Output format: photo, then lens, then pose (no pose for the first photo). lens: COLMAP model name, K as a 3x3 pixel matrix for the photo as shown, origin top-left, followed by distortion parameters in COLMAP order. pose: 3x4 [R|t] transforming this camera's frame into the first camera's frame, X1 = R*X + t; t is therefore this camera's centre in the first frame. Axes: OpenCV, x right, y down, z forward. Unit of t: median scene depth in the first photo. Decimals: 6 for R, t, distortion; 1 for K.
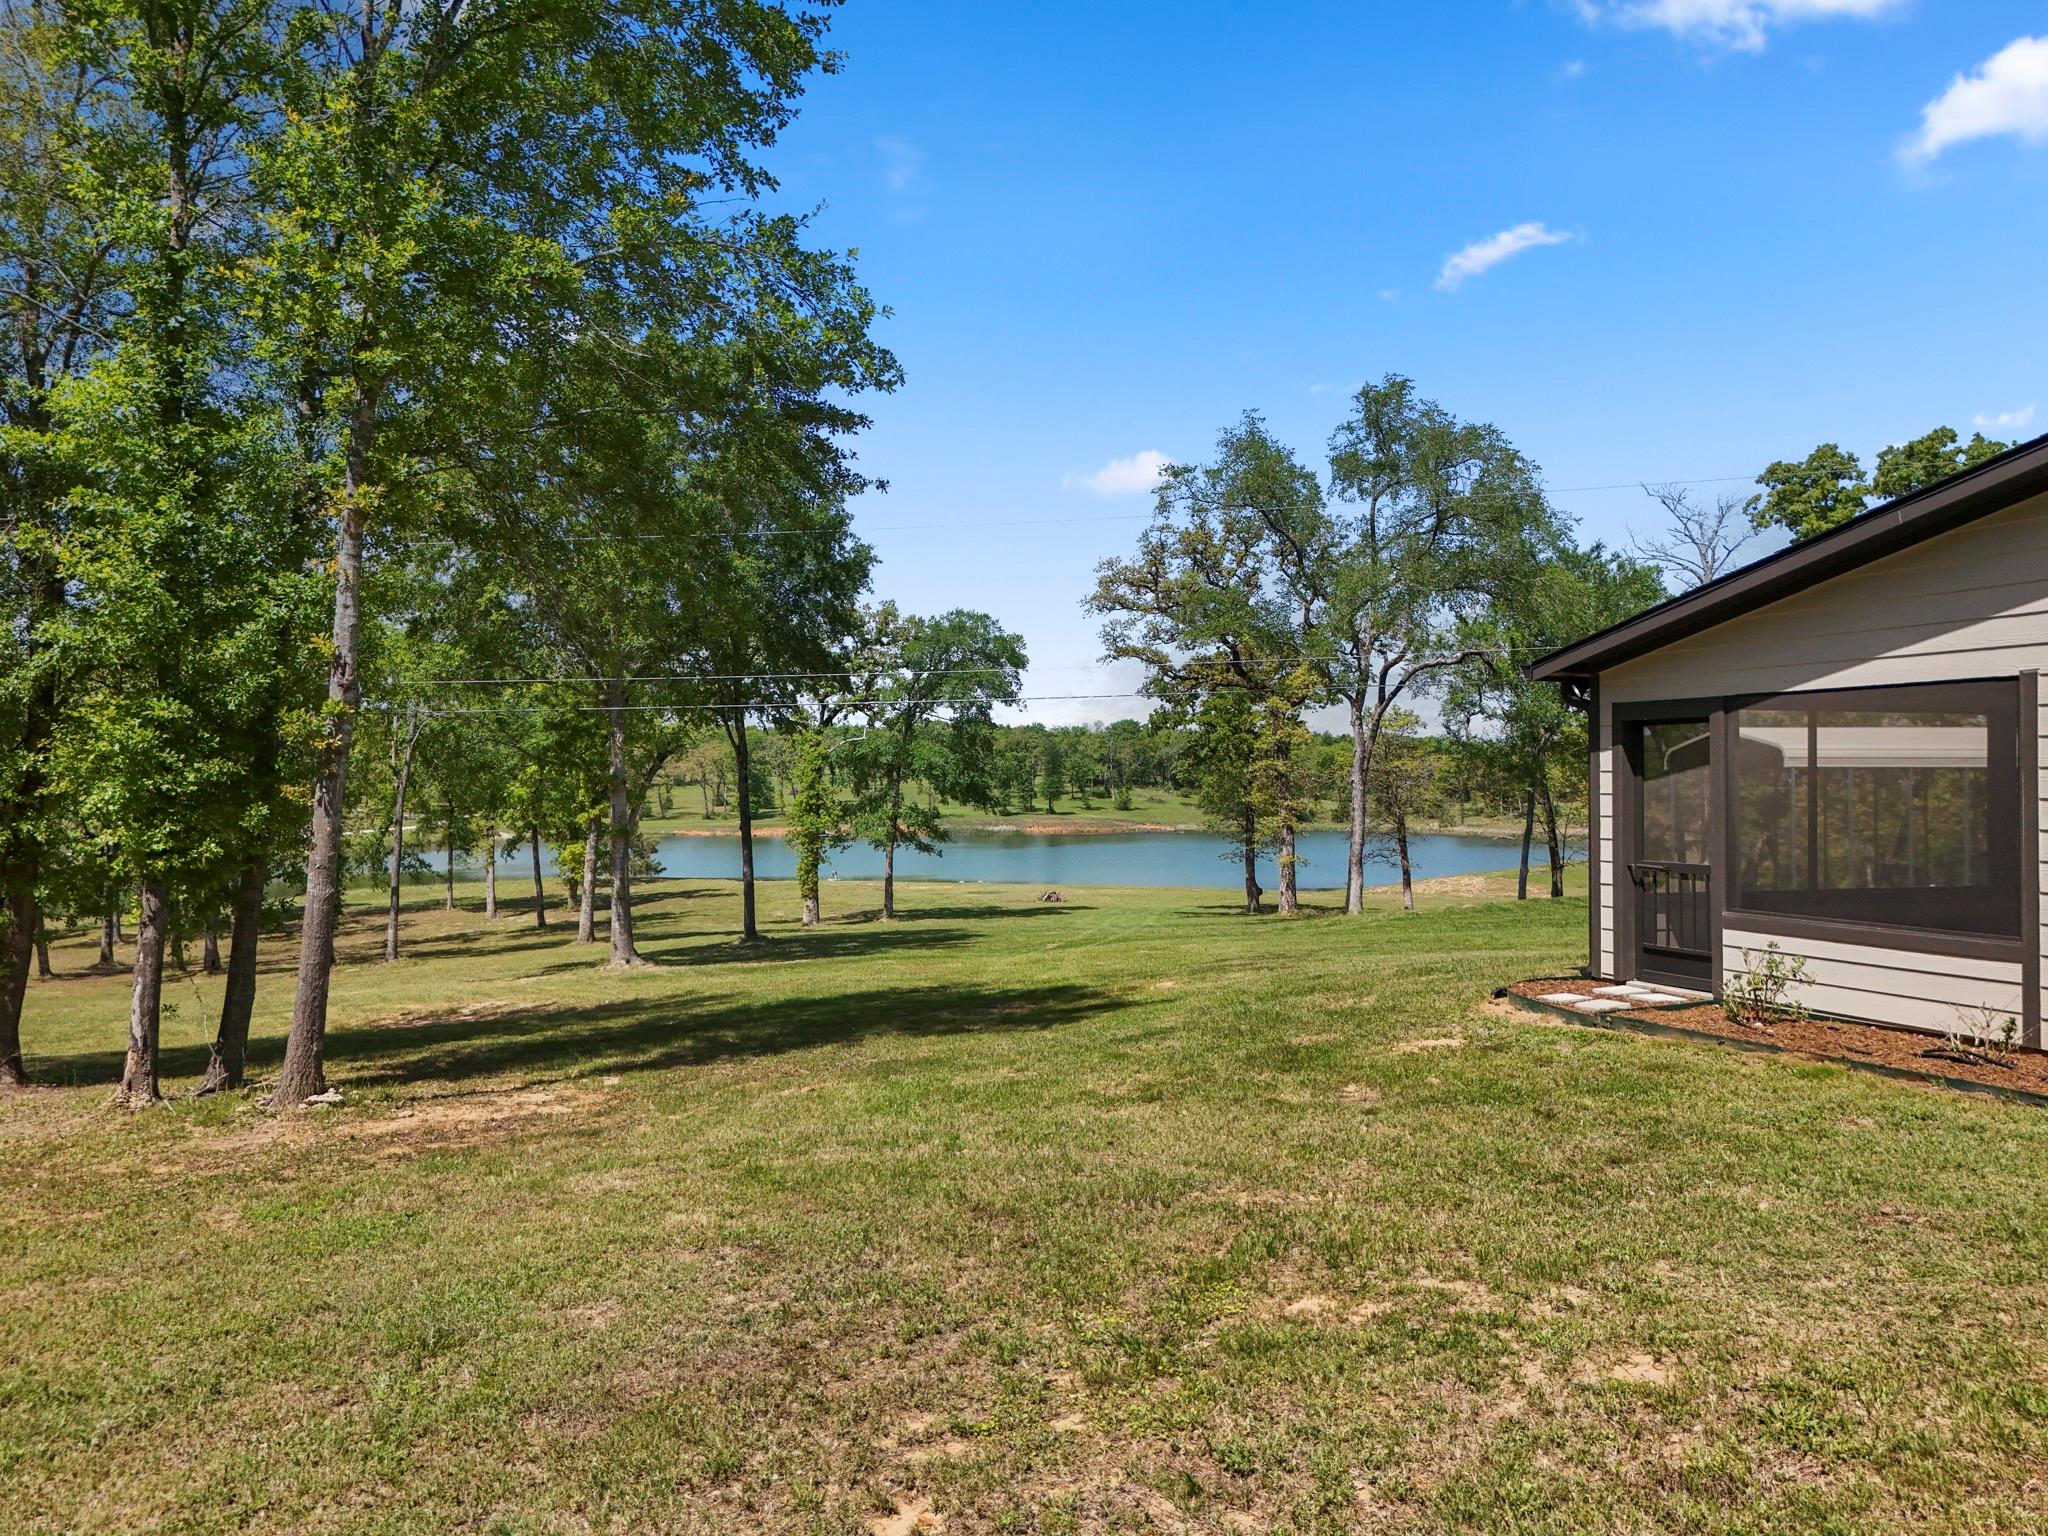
lens RADIAL K [[1452.8, 0, 1027.4], [0, 1452.8, 774.7], [0, 0, 1]] dist [0.035106, -0.004187]
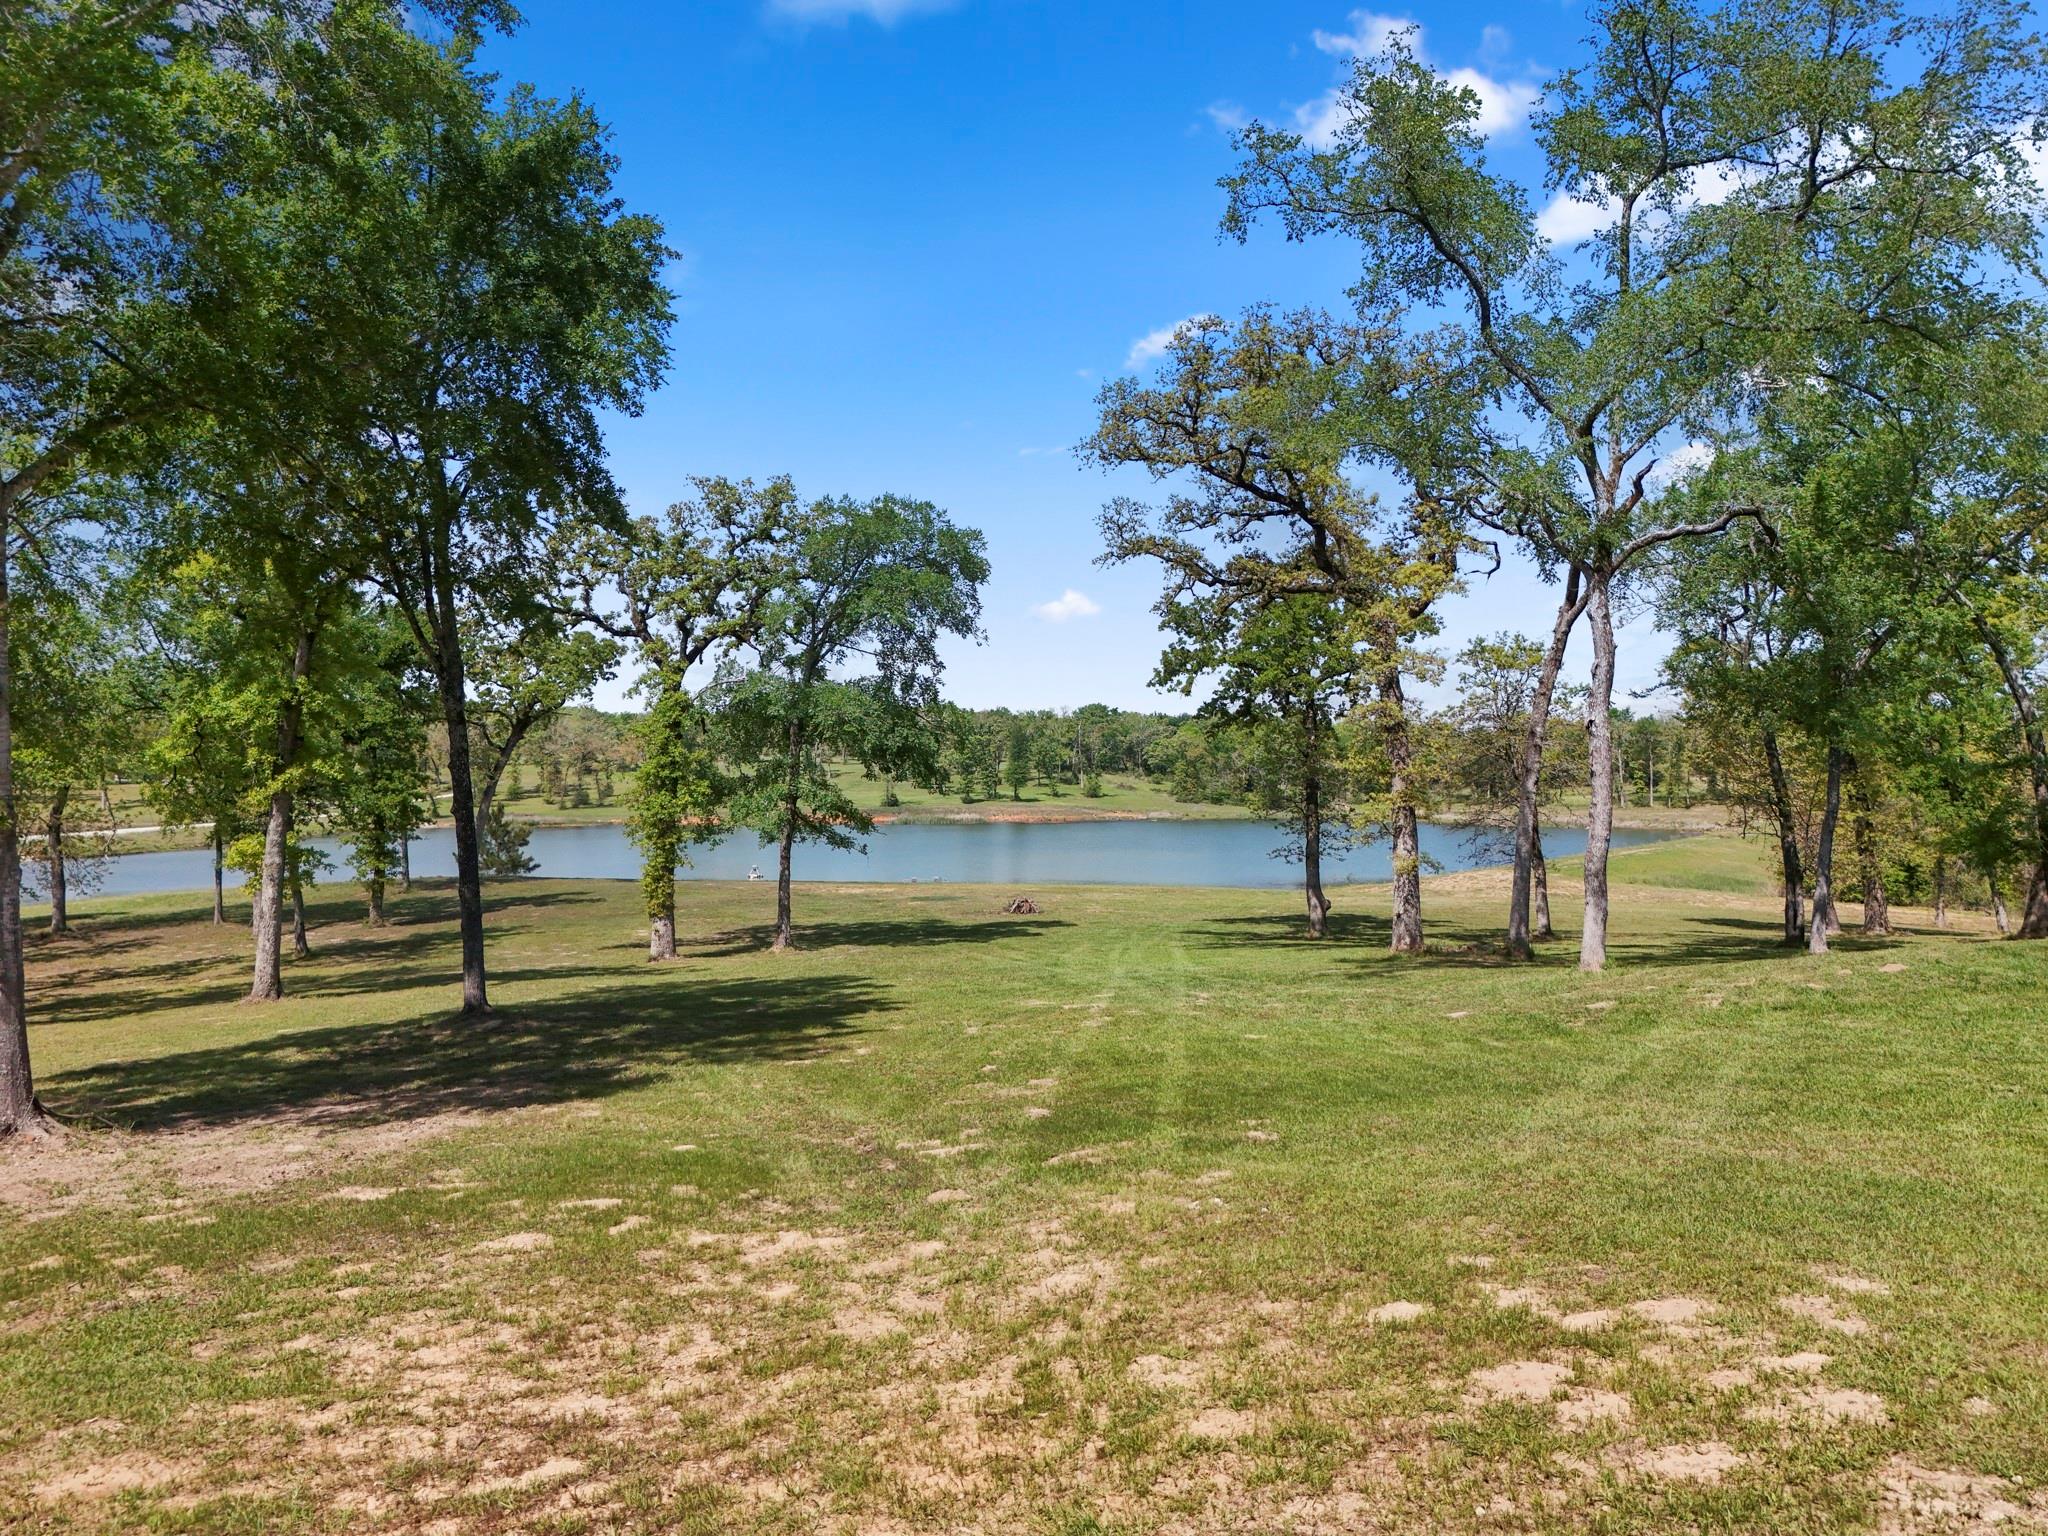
lens RADIAL K [[1452.8, 0, 1032.3], [0, 1452.8, 779.6], [0, 0, 1]] dist [0.035106, -0.004187]
pose [[0.999609, -0.000064, 0.027962, 0.001459], [-0.000251, 0.999936, 0.011280, 0.013667], [-0.027961, -0.011283, 0.999545, 0.323451]]
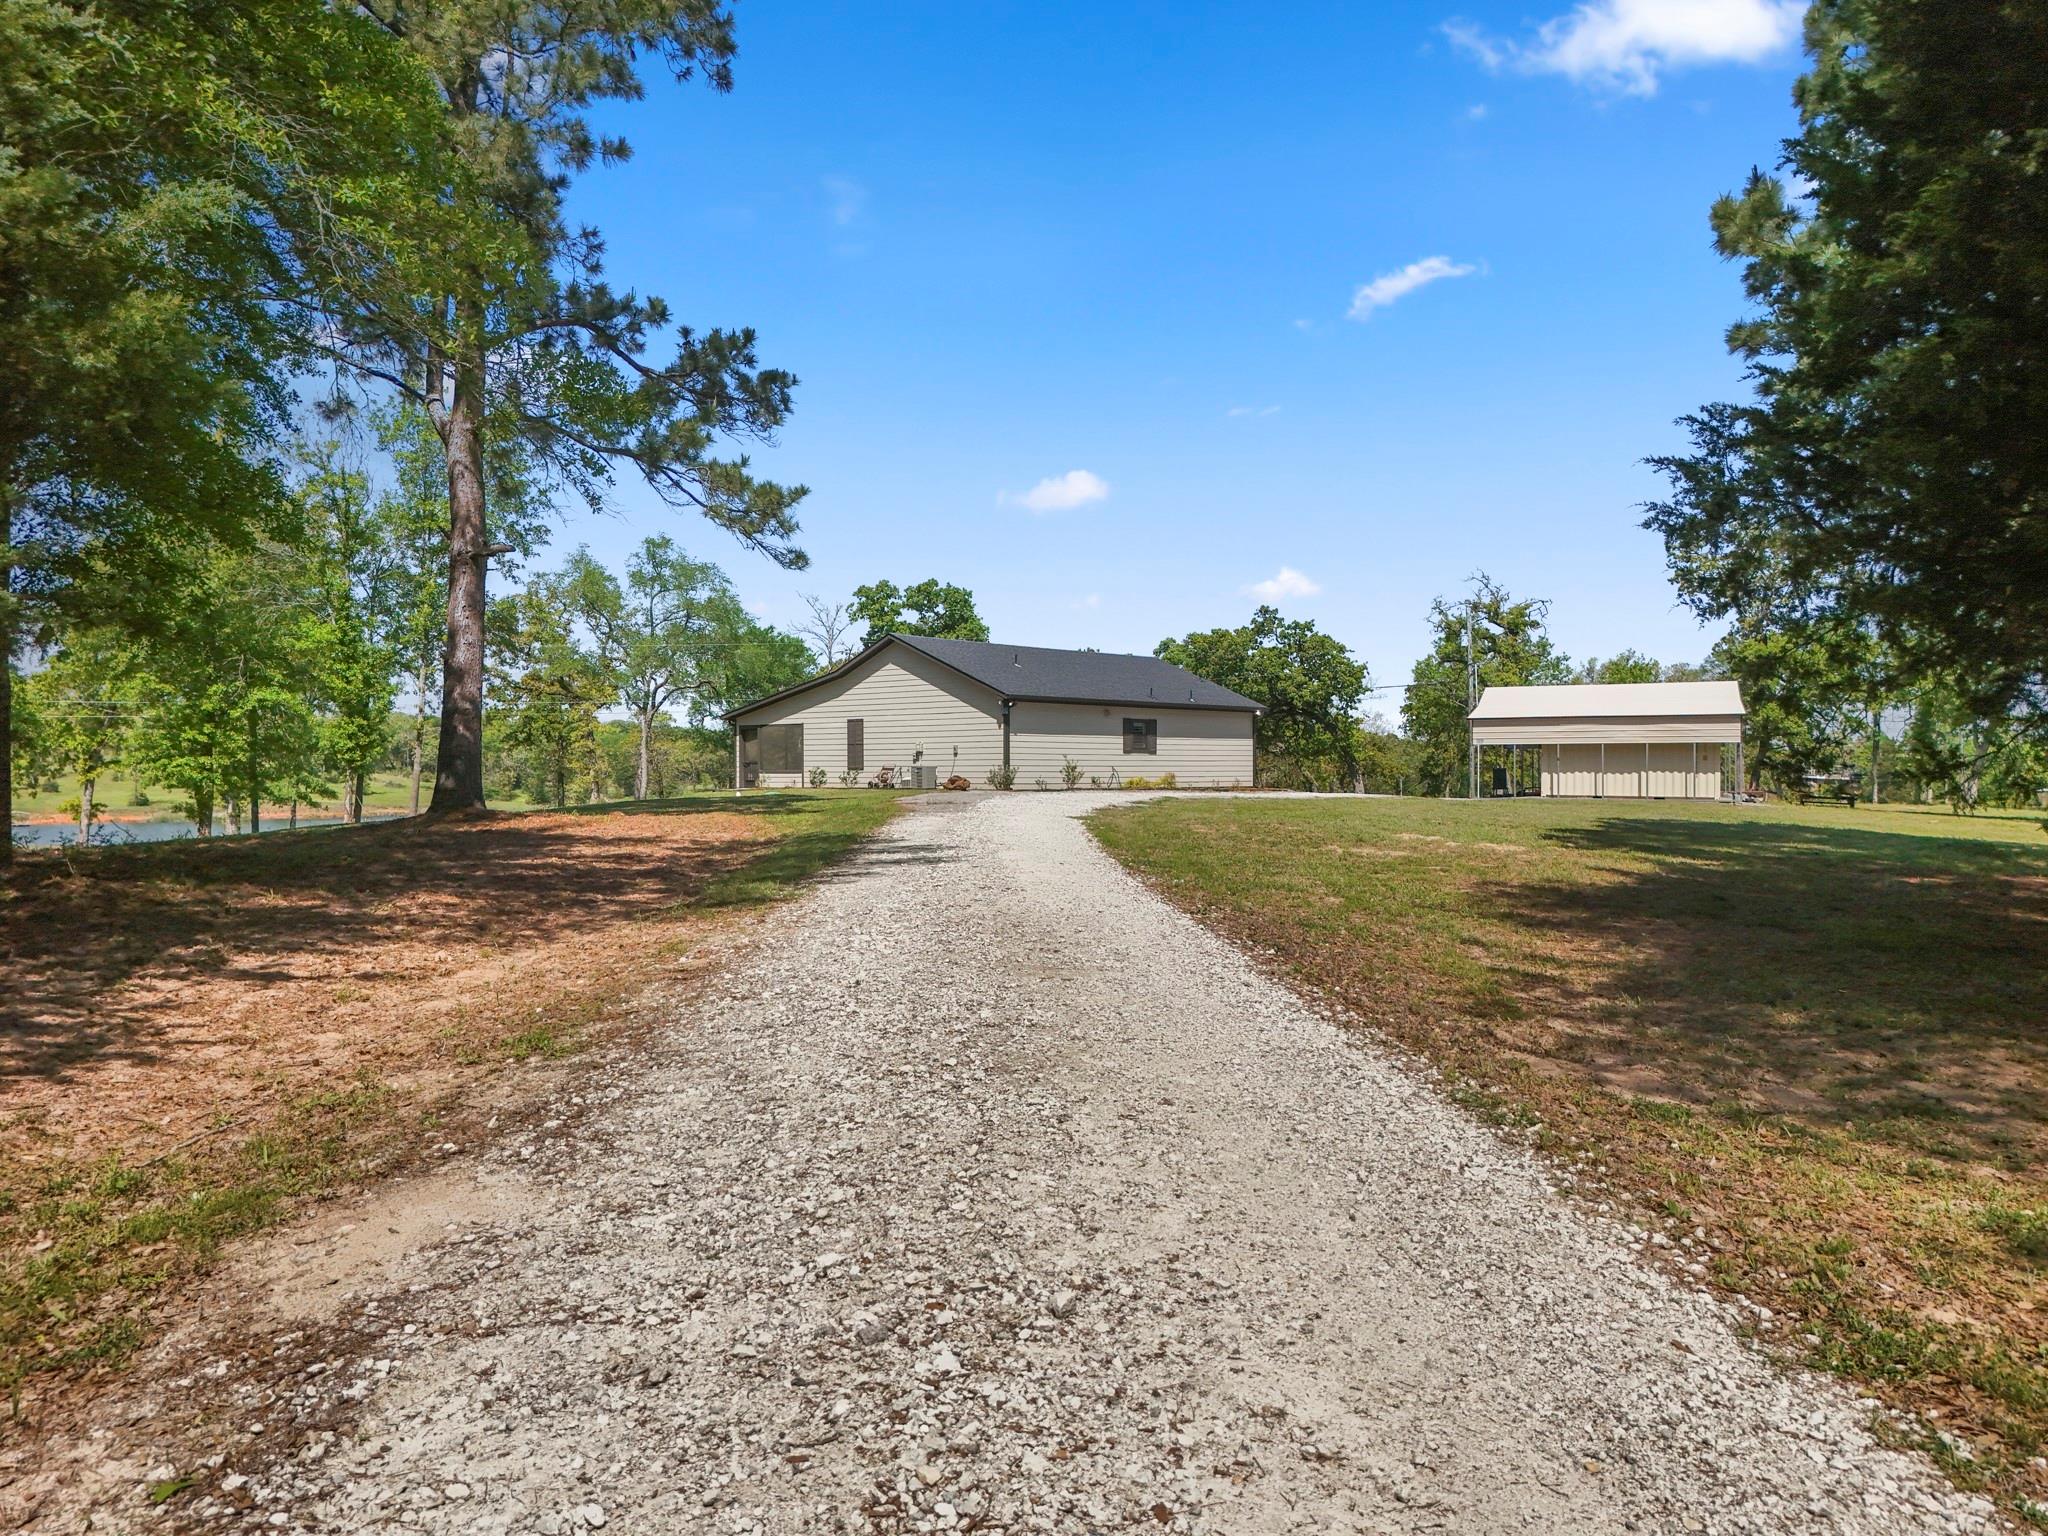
lens RADIAL K [[1452.8, 0, 1023.6], [0, 1452.8, 779.4], [0, 0, 1]] dist [0.035106, -0.004187]
pose [[0.871153, -0.001698, 0.491009, -0.176903], [-0.003519, 0.999947, 0.009701, 0.013035], [-0.490999, -0.010178, 0.871101, -0.572757]]
